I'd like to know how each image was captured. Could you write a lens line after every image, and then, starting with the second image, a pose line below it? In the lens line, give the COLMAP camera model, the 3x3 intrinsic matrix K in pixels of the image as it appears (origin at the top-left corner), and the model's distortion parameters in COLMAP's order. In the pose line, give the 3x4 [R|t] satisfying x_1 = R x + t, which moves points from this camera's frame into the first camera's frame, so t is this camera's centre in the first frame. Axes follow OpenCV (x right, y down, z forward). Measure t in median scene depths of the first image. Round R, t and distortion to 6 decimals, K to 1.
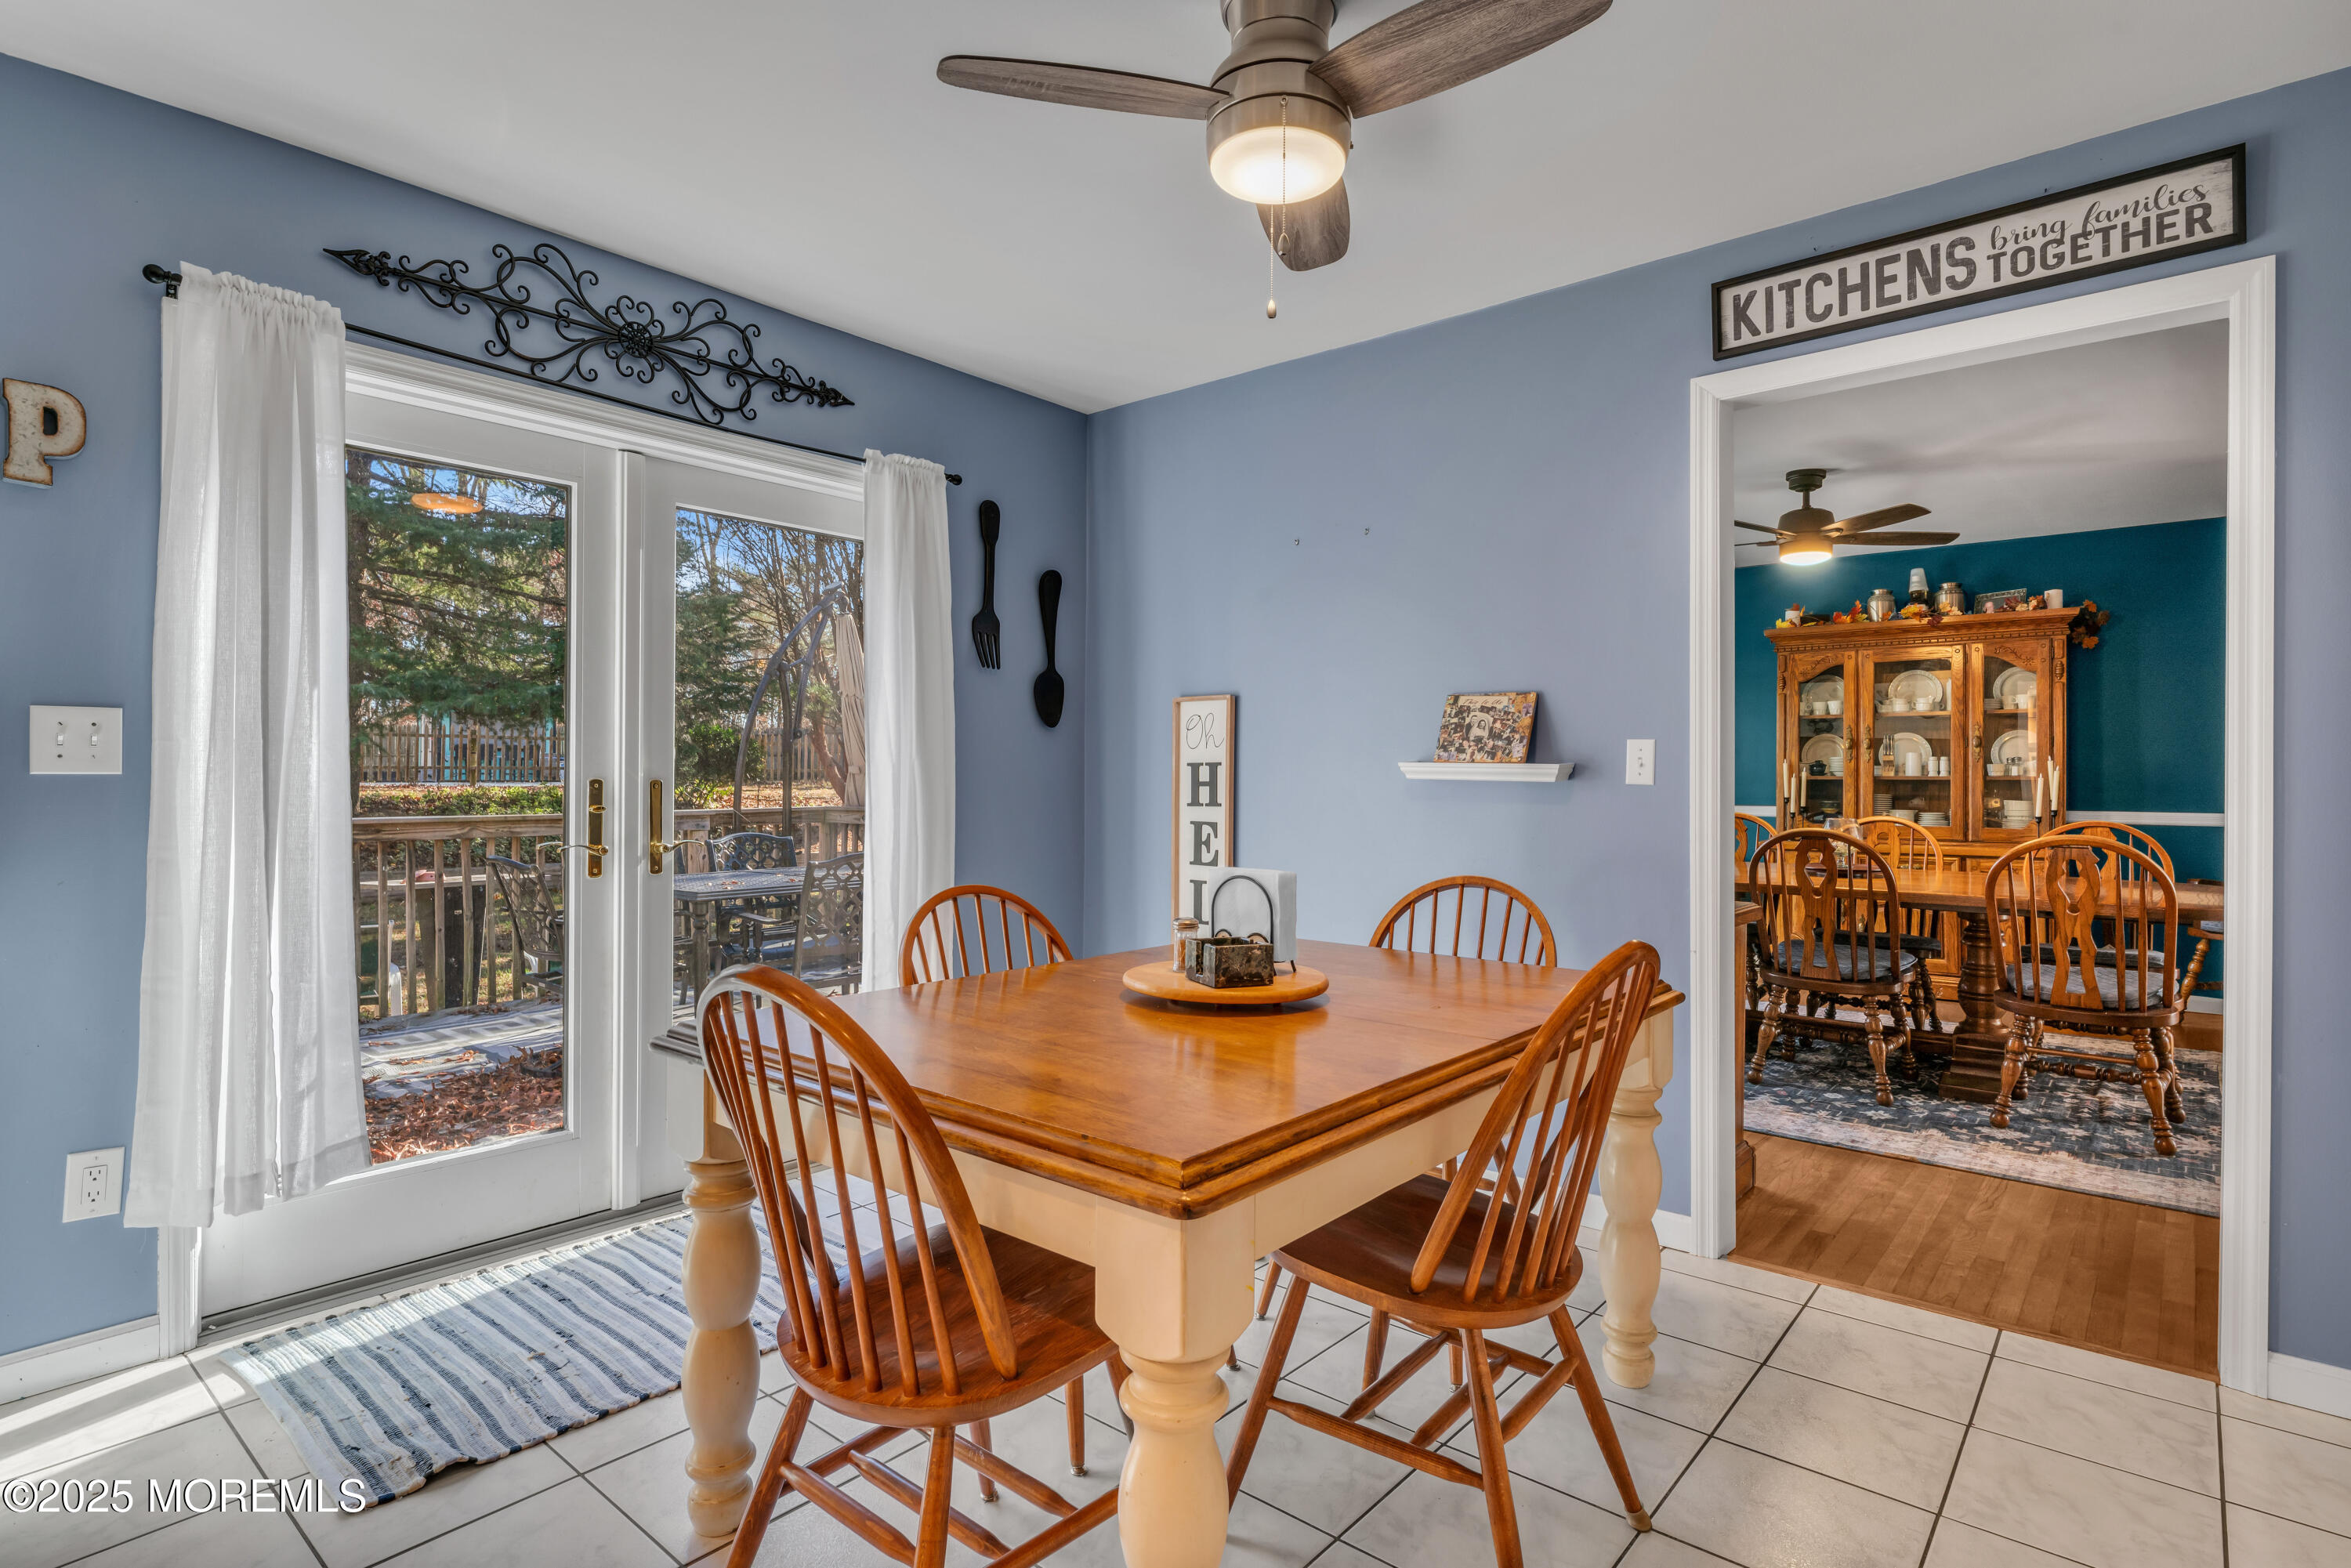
lens RADIAL K [[1150.8, 0, 1161.2], [0, 1150.8, 774.8], [0, 0, 1]] dist [-0.001323, -0.000892]
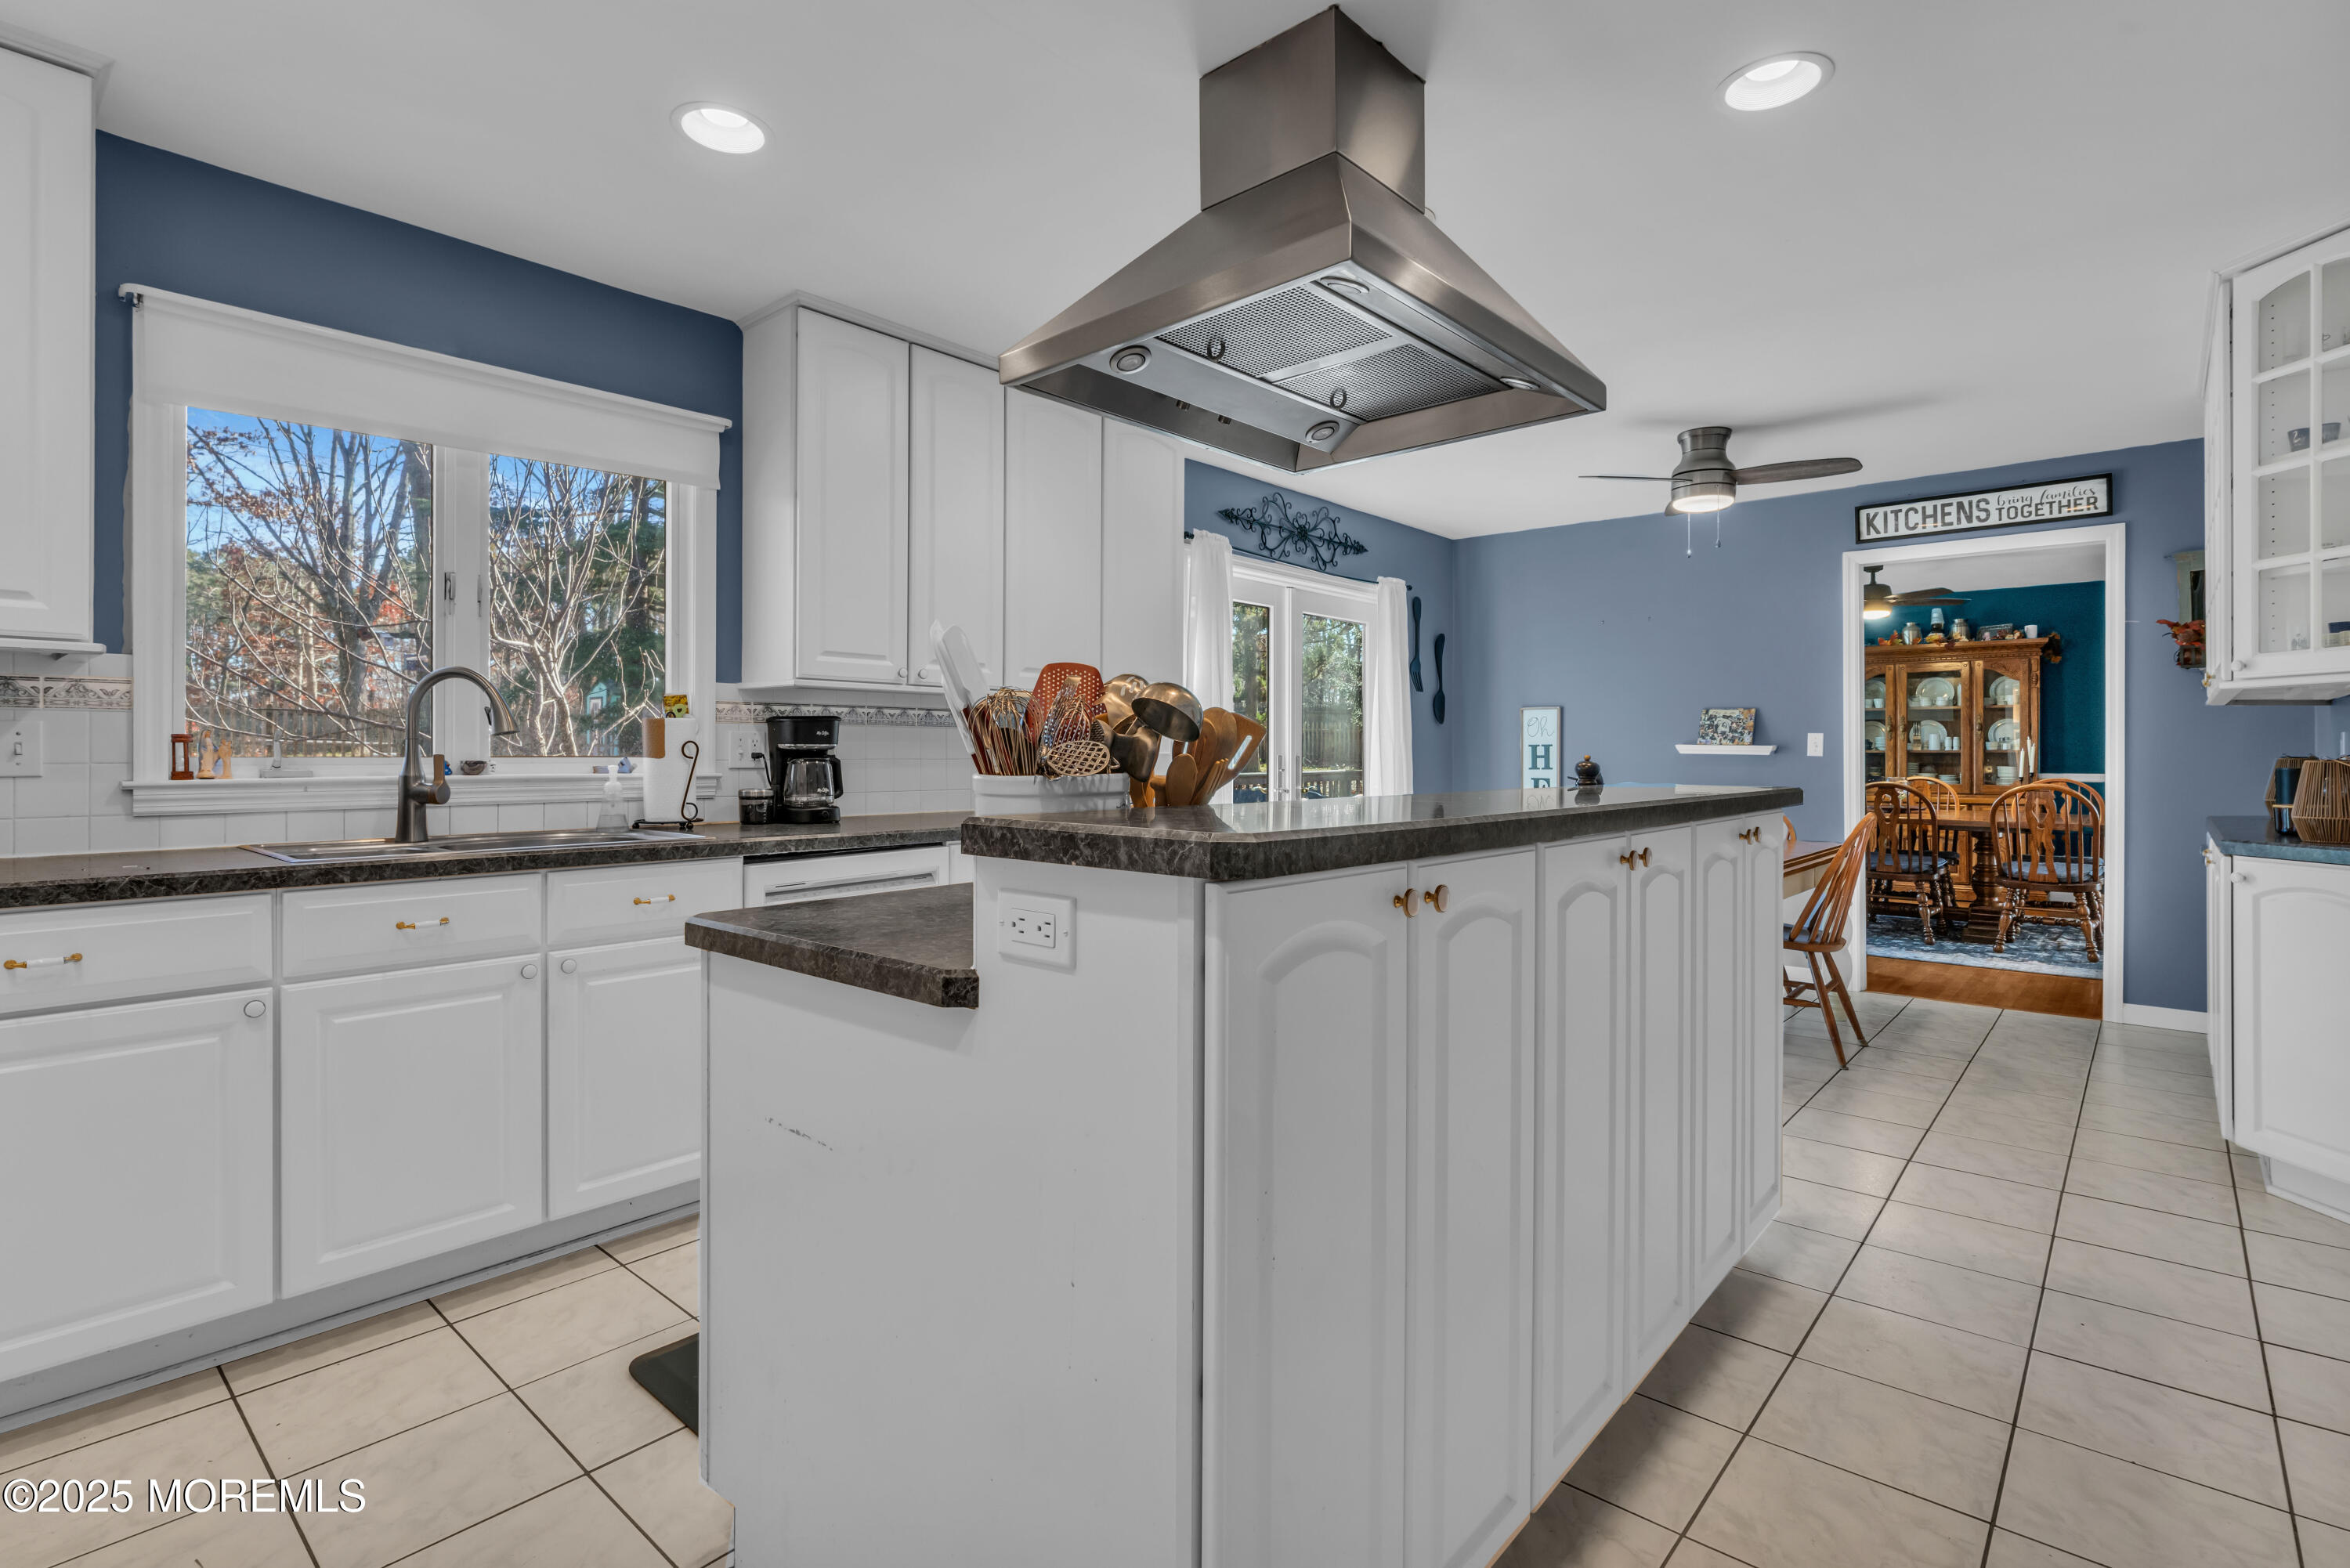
lens RADIAL K [[1119.1, 0, 1128.8], [0, 1119.1, 748.3], [0, 0, 1]] dist [-0.004988, -0.000995]
pose [[0.999725, -0.002861, -0.023260, -0.566279], [0.002849, 0.999996, -0.000545, -0.005803], [0.023261, 0.000478, 0.999729, -0.743578]]
